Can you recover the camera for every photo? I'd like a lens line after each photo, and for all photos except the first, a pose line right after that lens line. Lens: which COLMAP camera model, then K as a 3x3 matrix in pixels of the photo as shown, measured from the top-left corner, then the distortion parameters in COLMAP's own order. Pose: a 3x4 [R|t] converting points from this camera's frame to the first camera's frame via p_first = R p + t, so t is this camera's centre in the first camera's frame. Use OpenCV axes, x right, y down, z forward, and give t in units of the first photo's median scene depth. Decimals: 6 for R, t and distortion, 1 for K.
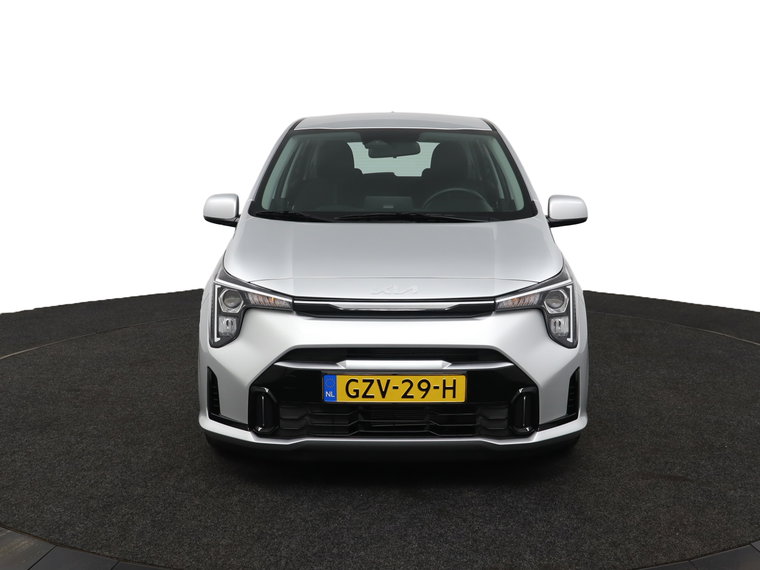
lens RADIAL K [[851.4, 0, 412.9], [0, 851.4, 285.4], [0, 0, 1]] dist [-0.100049, 0.207252]
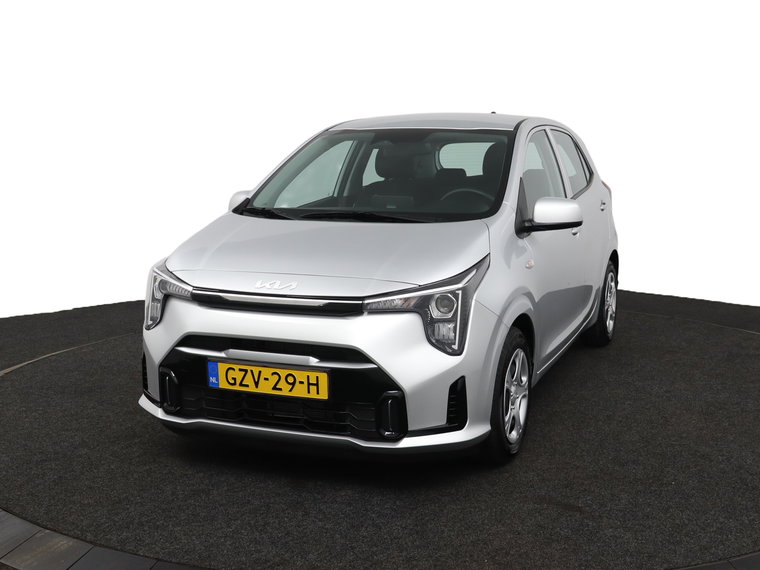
lens RADIAL K [[851.4, 0, 412.9], [0, 851.4, 285.4], [0, 0, 1]] dist [-0.100049, 0.207252]
pose [[0.941051, 0.048970, -0.334701, 0.485498], [-0.048958, 0.998765, 0.008480, -0.011670], [0.334703, 0.008406, 0.942286, 0.079894]]
